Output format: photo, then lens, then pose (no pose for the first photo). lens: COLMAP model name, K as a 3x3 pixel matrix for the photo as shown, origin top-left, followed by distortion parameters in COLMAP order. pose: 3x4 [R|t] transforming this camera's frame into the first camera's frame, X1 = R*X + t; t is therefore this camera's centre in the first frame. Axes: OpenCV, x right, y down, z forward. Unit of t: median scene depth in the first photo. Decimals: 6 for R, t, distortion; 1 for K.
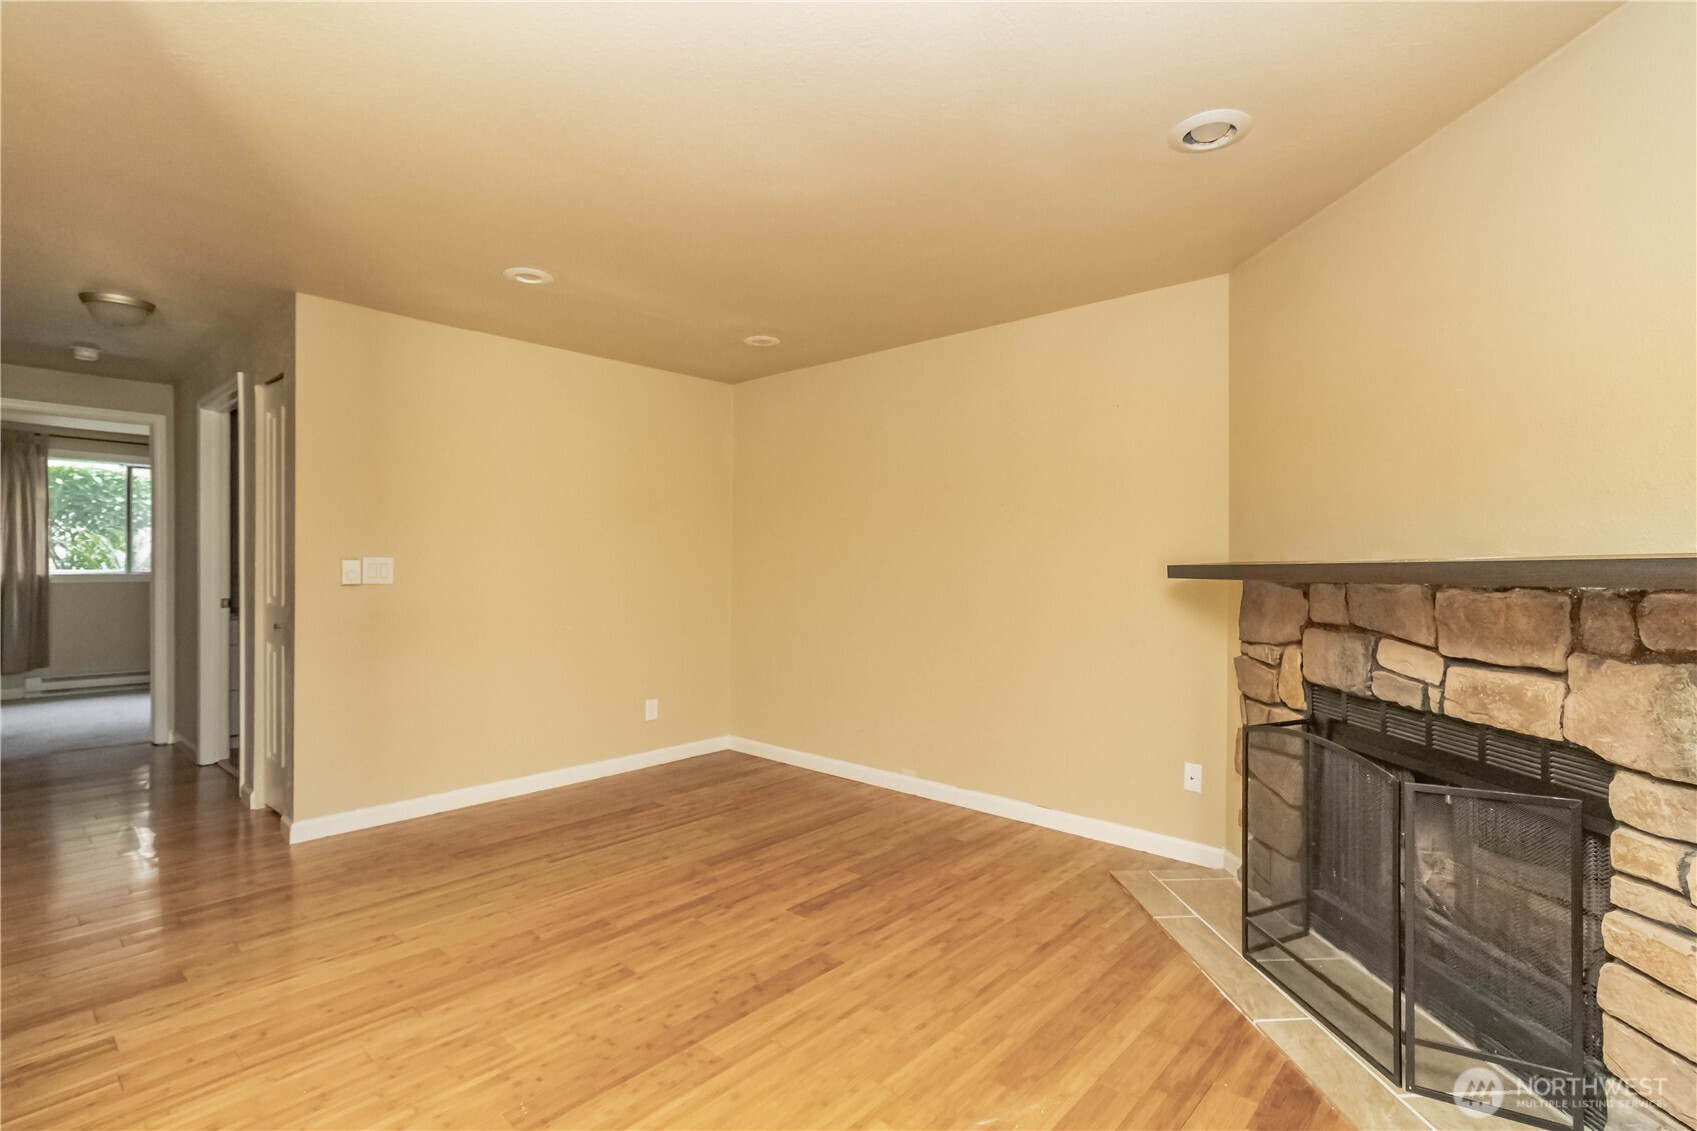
lens RADIAL K [[800.2, 0, 868.7], [0, 800.2, 584.8], [0, 0, 1]] dist [0.009290, -0.002113]
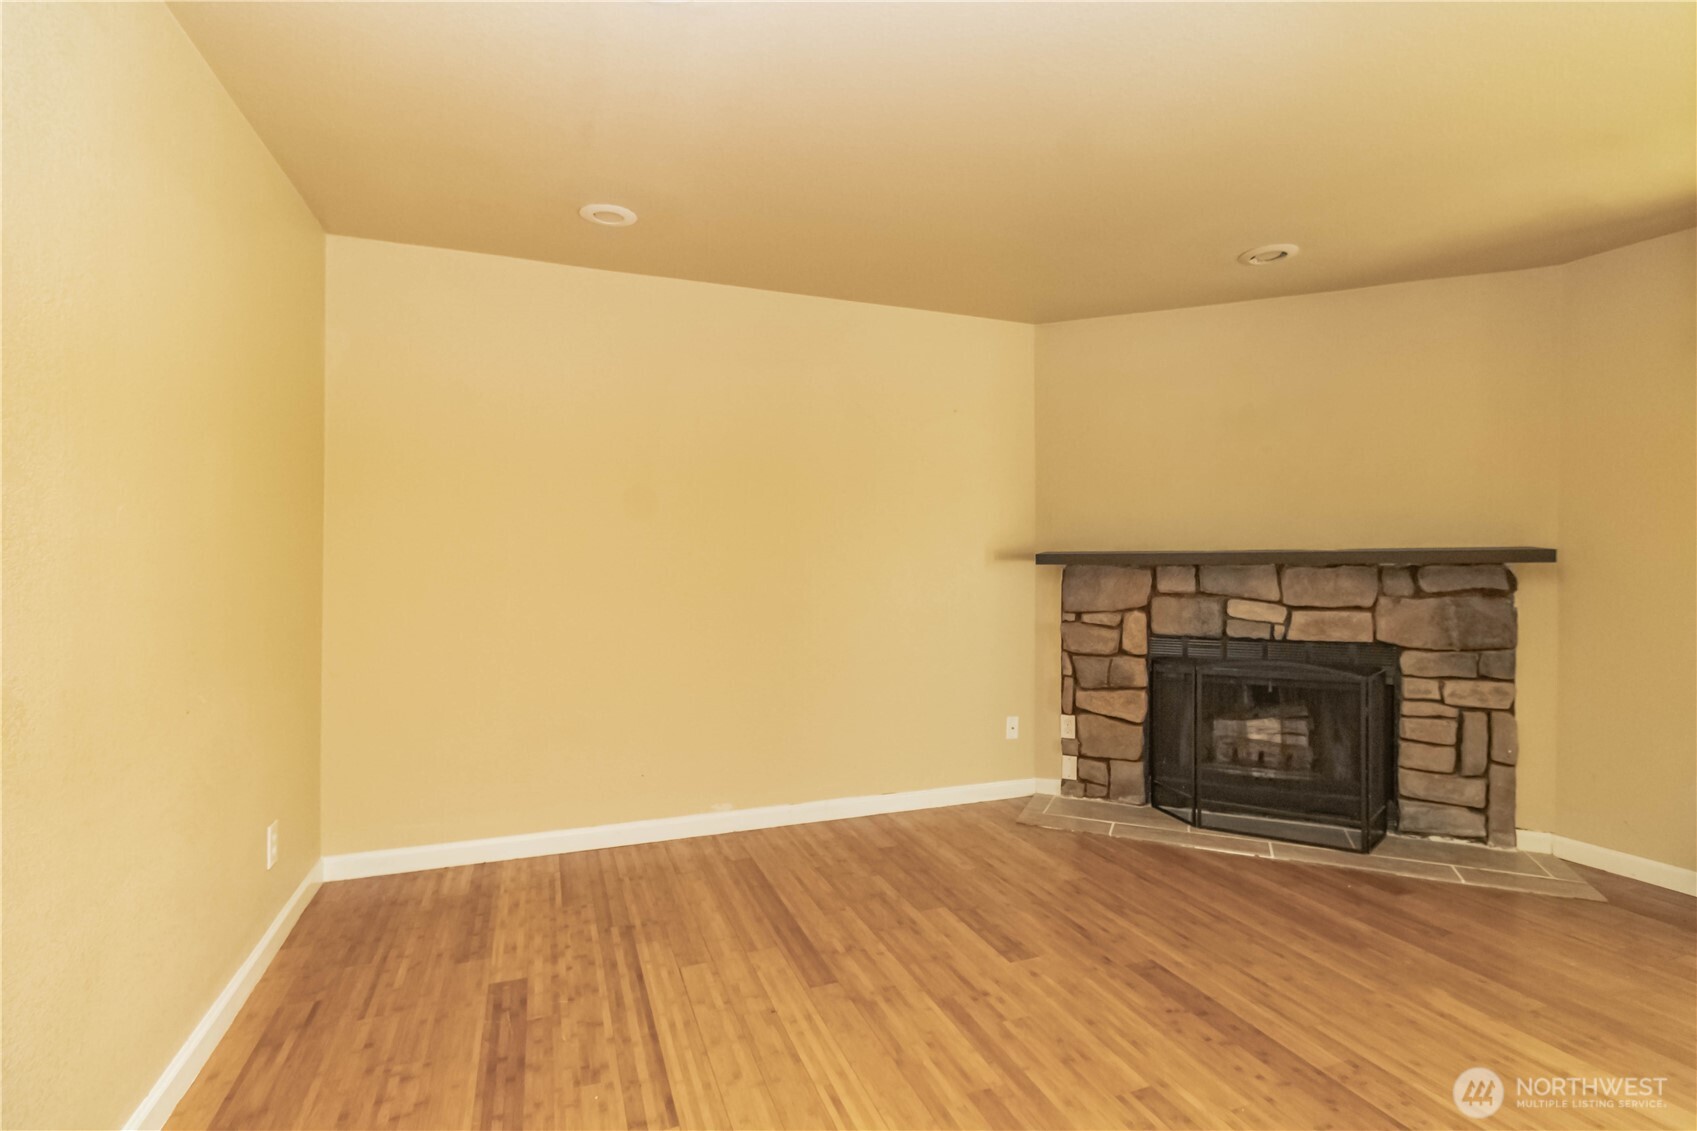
lens RADIAL K [[800.2, 0, 868.1], [0, 800.2, 578.9], [0, 0, 1]] dist [0.009290, -0.002113]
pose [[0.463270, -0.027048, 0.885804, -1.035114], [0.023195, 0.999562, 0.018391, -0.018214], [-0.885914, 0.012026, 0.463694, 0.841342]]
